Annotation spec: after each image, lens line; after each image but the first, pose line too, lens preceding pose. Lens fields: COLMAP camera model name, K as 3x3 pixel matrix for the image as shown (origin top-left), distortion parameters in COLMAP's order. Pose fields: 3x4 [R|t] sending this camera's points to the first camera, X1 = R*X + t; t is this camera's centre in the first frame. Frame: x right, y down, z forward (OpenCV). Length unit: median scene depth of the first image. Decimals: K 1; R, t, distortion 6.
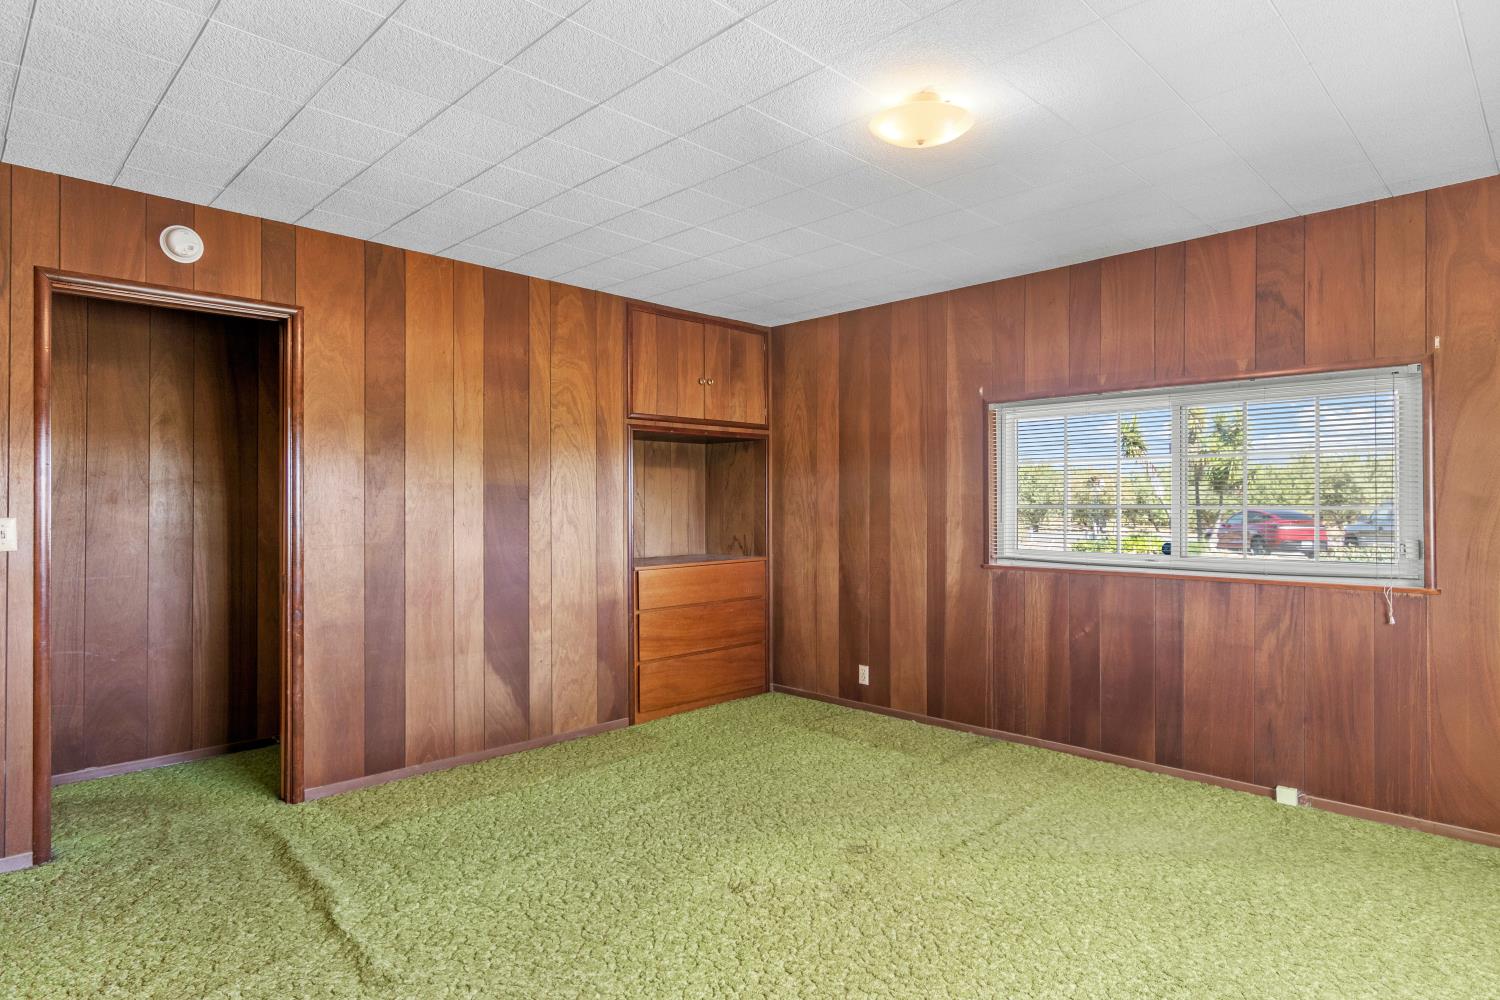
lens RADIAL K [[829.7, 0, 745.3], [0, 829.7, 506.3], [0, 0, 1]] dist [-0.000491, 0.000050]
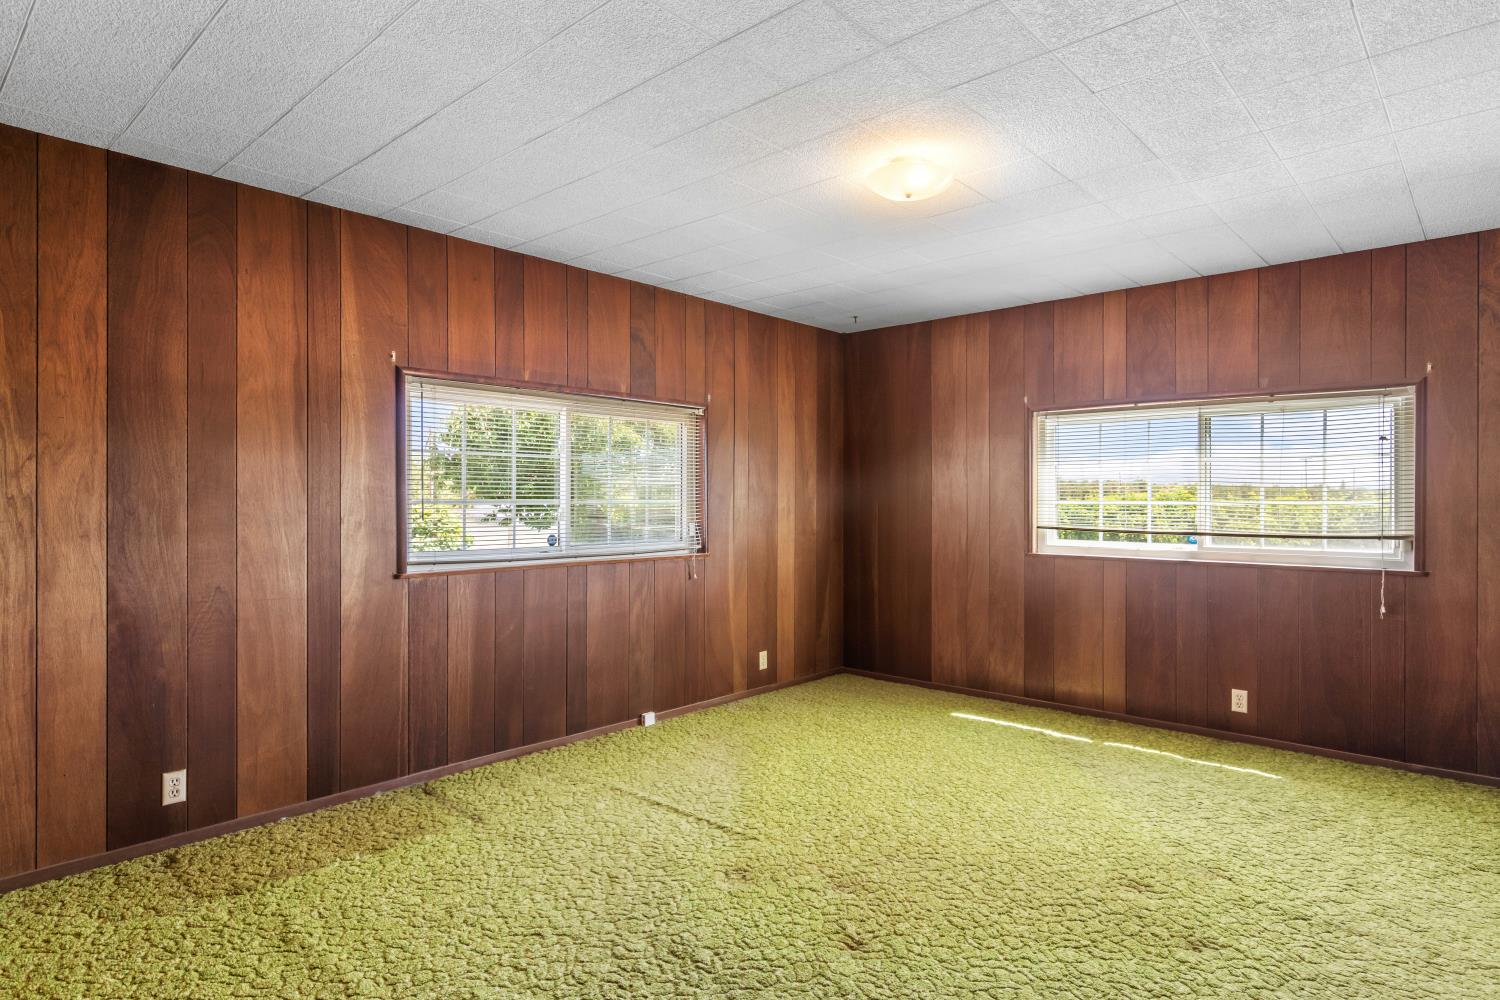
lens RADIAL K [[829.7, 0, 745.3], [0, 829.7, 506.3], [0, 0, 1]] dist [-0.000491, 0.000050]
pose [[-0.046109, -0.006684, 0.998914, -0.528336], [0.001120, 0.999977, 0.006743, -0.000506], [-0.998936, 0.001430, -0.046100, 0.702472]]
